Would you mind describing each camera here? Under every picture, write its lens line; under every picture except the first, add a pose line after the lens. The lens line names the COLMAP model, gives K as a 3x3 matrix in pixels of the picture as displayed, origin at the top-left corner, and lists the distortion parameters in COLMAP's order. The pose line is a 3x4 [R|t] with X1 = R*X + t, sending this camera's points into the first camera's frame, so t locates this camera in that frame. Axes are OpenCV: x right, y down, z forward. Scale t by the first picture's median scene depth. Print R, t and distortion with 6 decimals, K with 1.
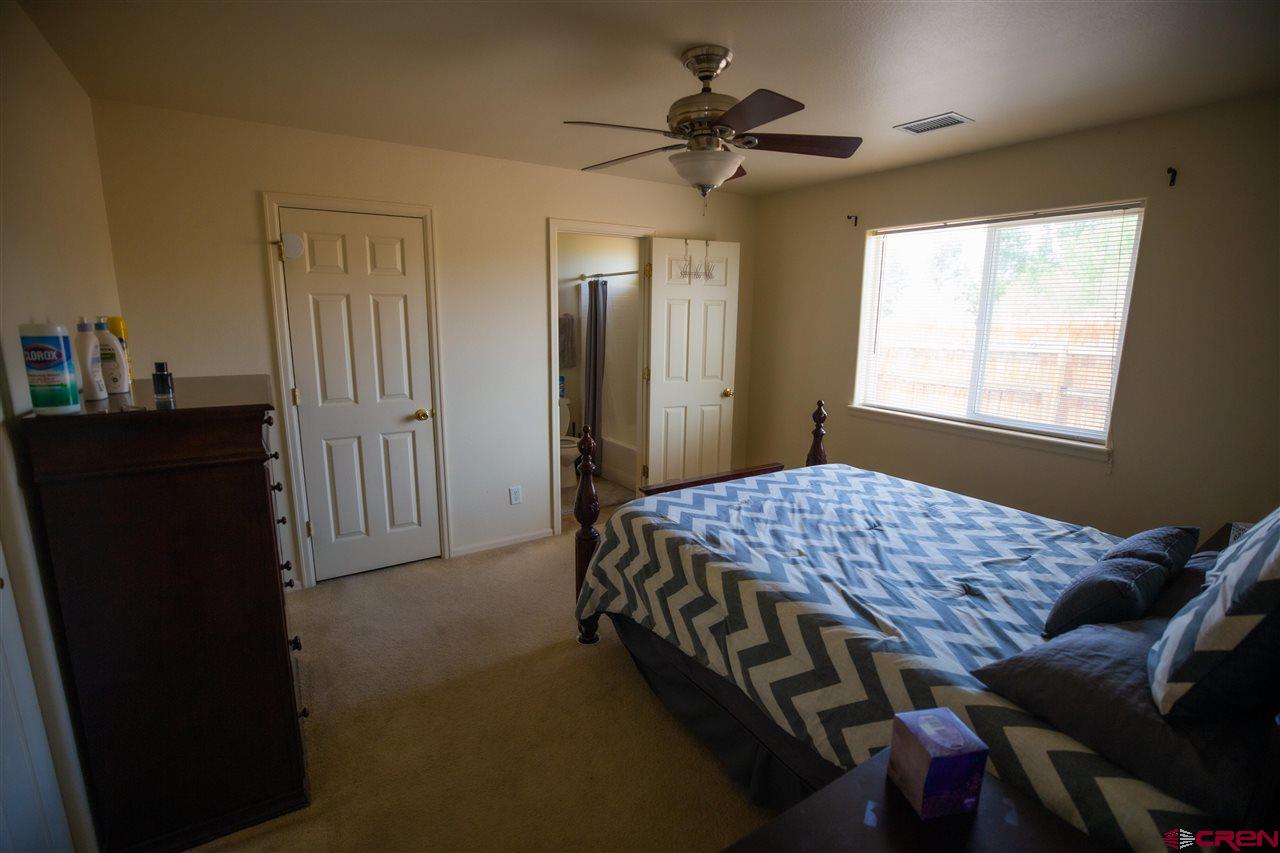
lens RADIAL K [[582.5, 0, 637.8], [0, 582.5, 426.9], [0, 0, 1]] dist [-0.043922, 0.012325]
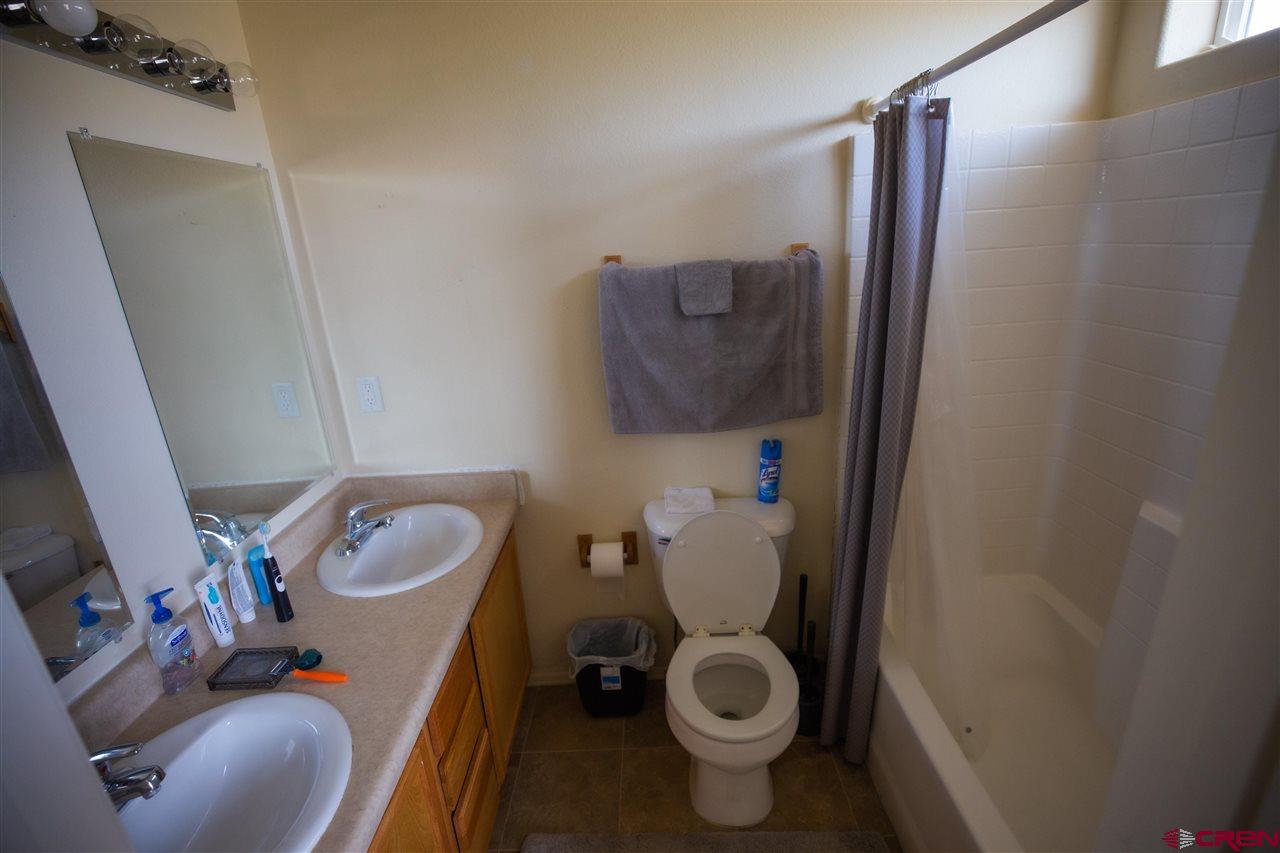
lens RADIAL K [[582.5, 0, 637.8], [0, 582.5, 426.9], [0, 0, 1]] dist [-0.043922, 0.012325]
pose [[0.834784, 0.105082, -0.540456, -0.017982], [-0.037372, 0.990168, 0.134796, -0.137639], [0.549307, -0.092328, 0.830504, 0.693597]]
